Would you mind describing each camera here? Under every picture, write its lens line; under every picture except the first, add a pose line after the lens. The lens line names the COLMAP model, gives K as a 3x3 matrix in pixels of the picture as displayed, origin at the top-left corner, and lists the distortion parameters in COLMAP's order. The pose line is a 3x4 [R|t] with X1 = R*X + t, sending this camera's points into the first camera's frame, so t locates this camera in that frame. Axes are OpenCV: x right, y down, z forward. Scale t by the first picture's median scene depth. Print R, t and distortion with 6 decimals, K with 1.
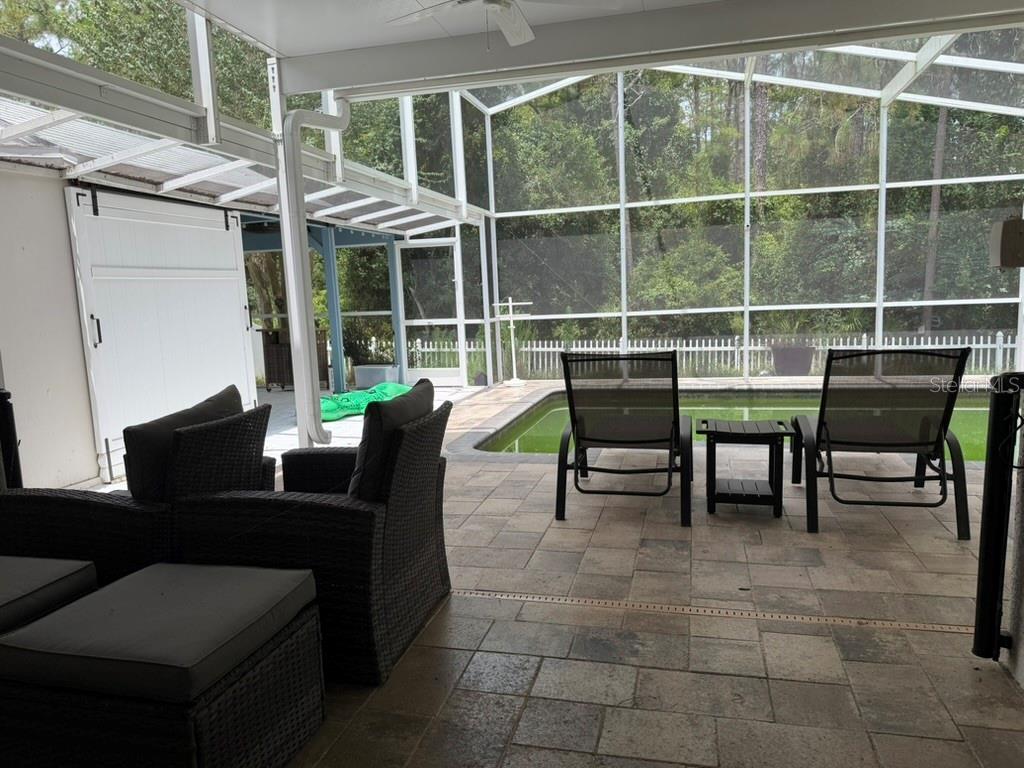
lens RADIAL K [[719.9, 0, 501.9], [0, 719.9, 395.7], [0, 0, 1]] dist [0.068882, -0.110980]
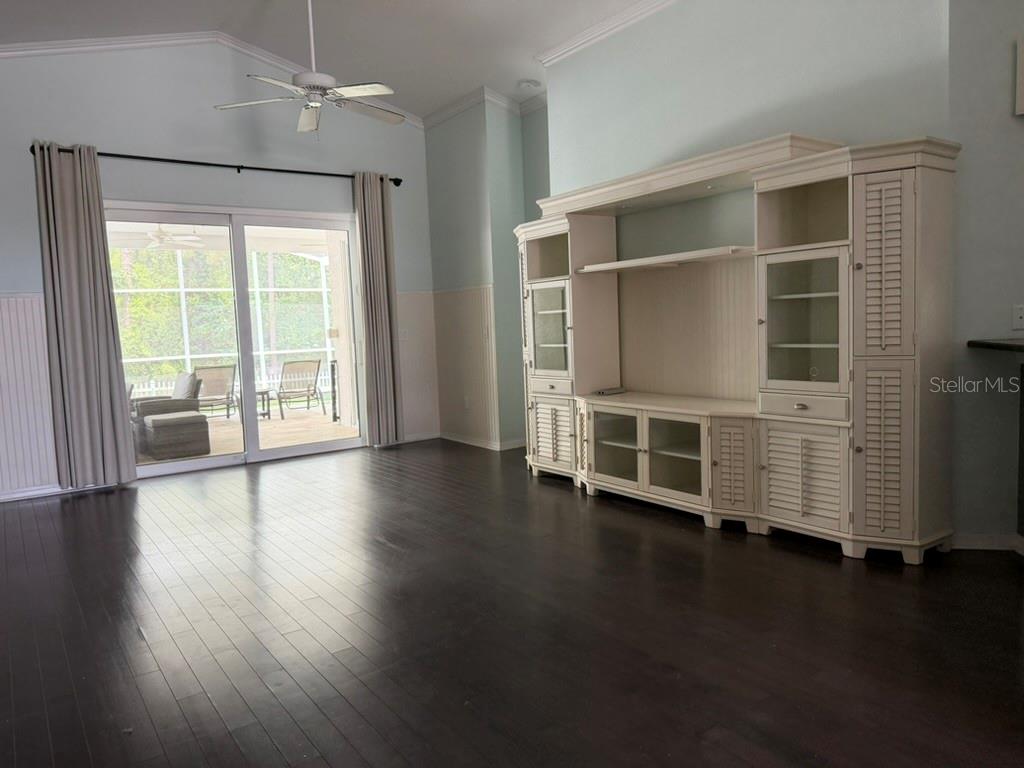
lens RADIAL K [[719.9, 0, 521.8], [0, 719.9, 380.1], [0, 0, 1]] dist [0.068882, -0.110980]
pose [[0.627449, -0.047851, 0.777186, -0.496440], [0.125461, 0.991281, -0.040256, 0.100112], [-0.768483, 0.122765, 0.627982, -0.653489]]
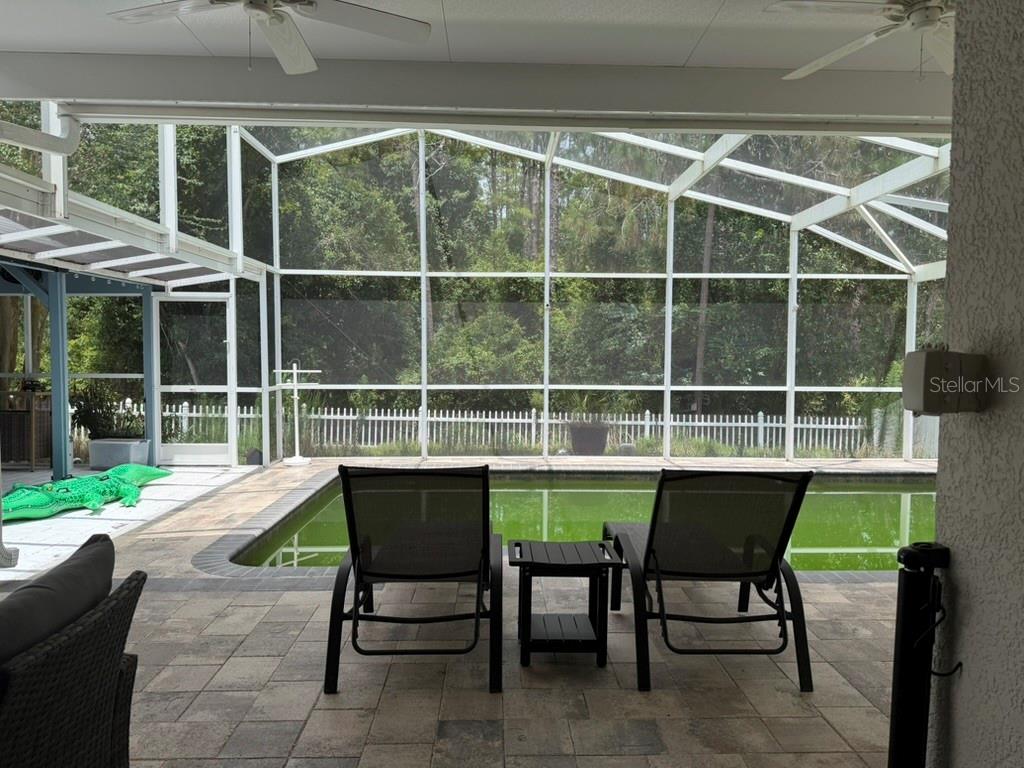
lens RADIAL K [[719.9, 0, 520.5], [0, 719.9, 385.5], [0, 0, 1]] dist [0.068882, -0.110980]
pose [[0.954385, 0.033130, 0.296736, 0.014330], [-0.004104, 0.995187, -0.097911, -0.027213], [-0.298552, 0.092226, 0.949927, 0.085028]]
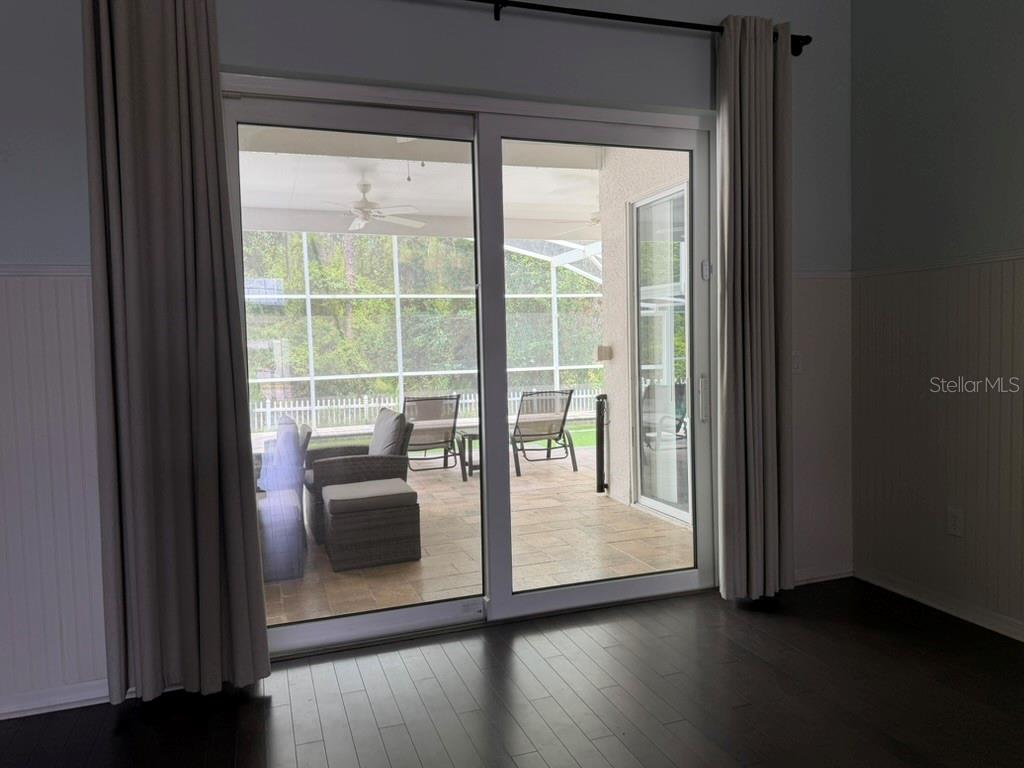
lens RADIAL K [[719.9, 0, 510.5], [0, 719.9, 388.0], [0, 0, 1]] dist [0.068882, -0.110980]
pose [[0.821413, -0.016774, 0.570087, -0.300584], [0.073568, 0.994333, -0.076743, 0.032651], [-0.565569, 0.104978, 0.817992, -0.285520]]
